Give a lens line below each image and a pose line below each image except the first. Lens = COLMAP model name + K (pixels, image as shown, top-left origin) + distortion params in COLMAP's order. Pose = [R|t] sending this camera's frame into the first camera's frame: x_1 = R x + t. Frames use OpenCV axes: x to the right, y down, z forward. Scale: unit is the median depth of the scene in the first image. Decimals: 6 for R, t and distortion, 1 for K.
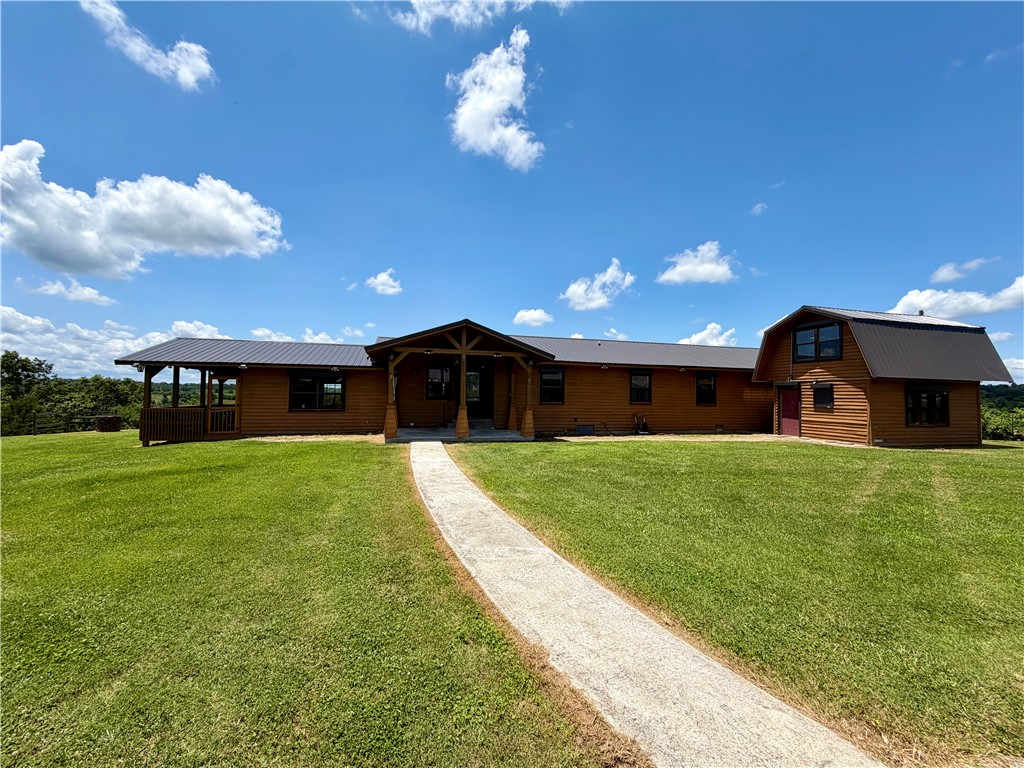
lens RADIAL K [[410.1, 0, 512.0], [0, 410.1, 384.0], [0, 0, 1]] dist [0.007337, 0.000089]
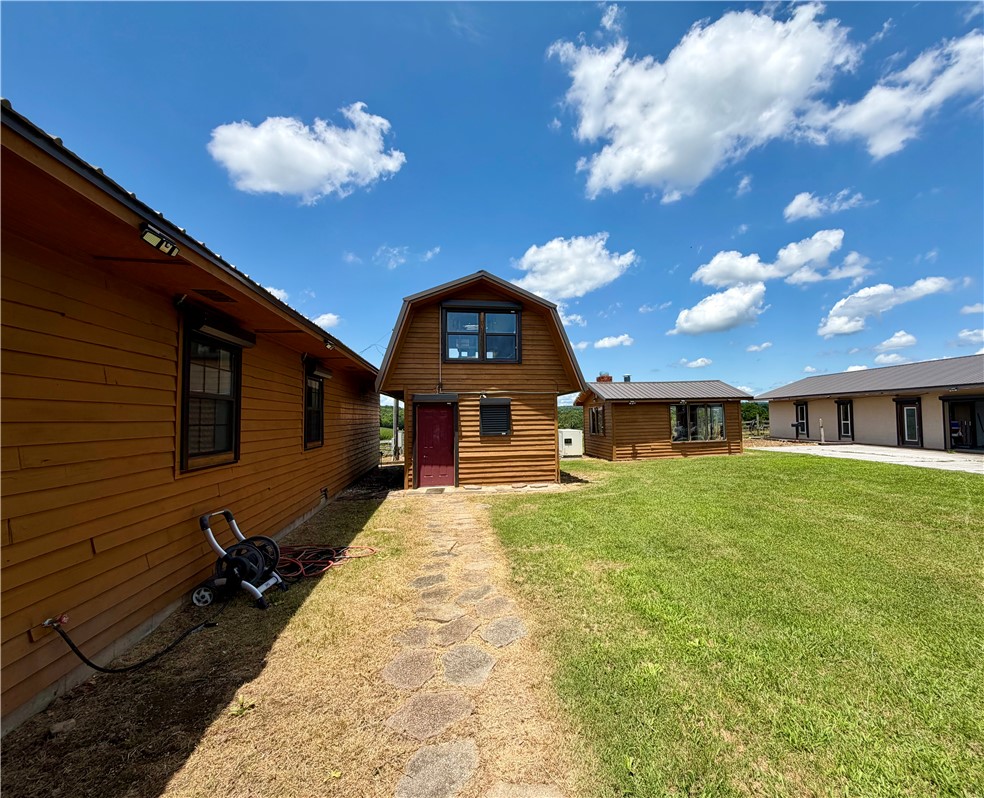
lens RADIAL K [[419.7, 0, 518.7], [0, 419.7, 396.1], [0, 0, 1]] dist [-0.000262, -0.000251]
pose [[0.105335, 0.032754, 0.993897, 0.094735], [-0.010977, 0.999435, -0.031774, 0.015371], [-0.994376, -0.007563, 0.105635, 0.847334]]
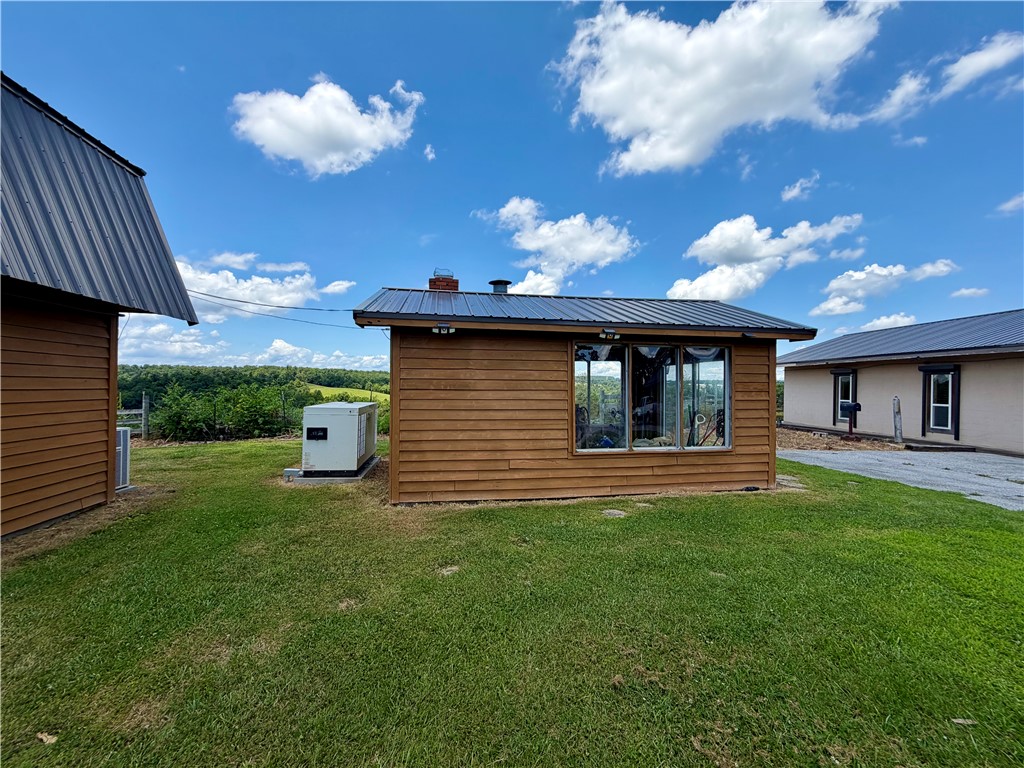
lens RADIAL K [[429.4, 0, 515.5], [0, 429.4, 371.6], [0, 0, 1]] dist [0.001098, 0.000145]
pose [[0.104810, 0.026303, 0.994144, 0.769752], [-0.042589, 0.998852, -0.021938, 0.035286], [-0.993580, -0.040040, 0.105810, 0.603746]]
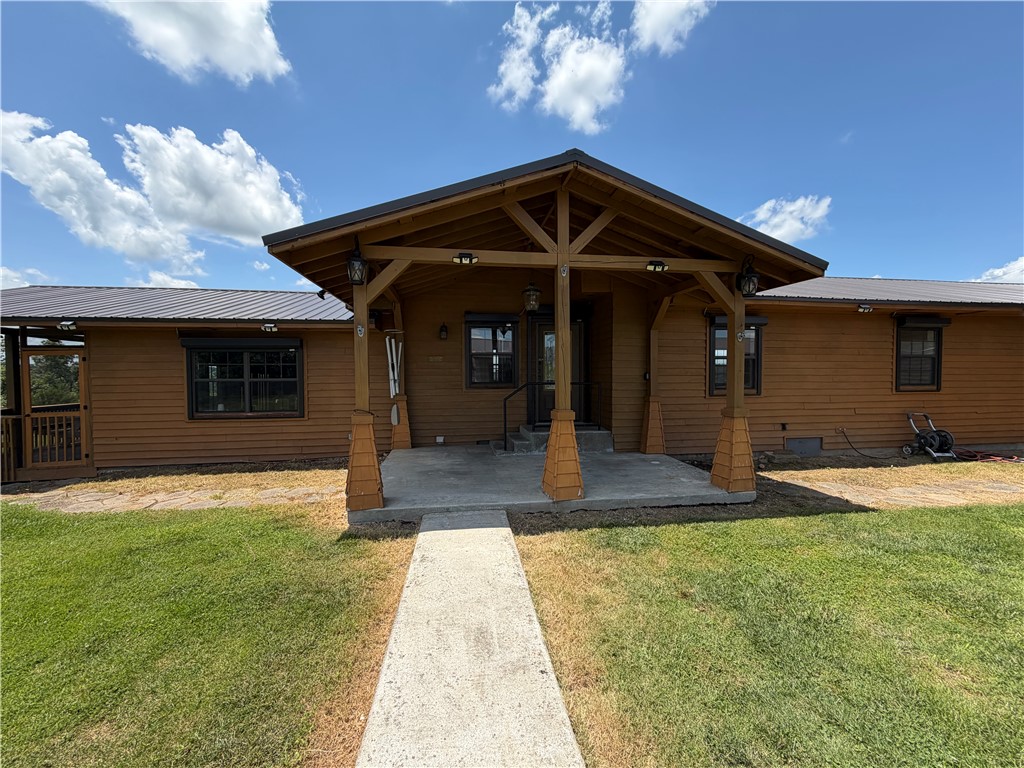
lens RADIAL K [[433.5, 0, 512.0], [0, 433.5, 384.0], [0, 0, 1]] dist [-0.000334, 0.000200]
pose [[0.993003, -0.015219, -0.117108, -0.093678], [0.020893, 0.998658, 0.047383, 0.008361], [0.116230, -0.049499, 0.991988, 0.484636]]
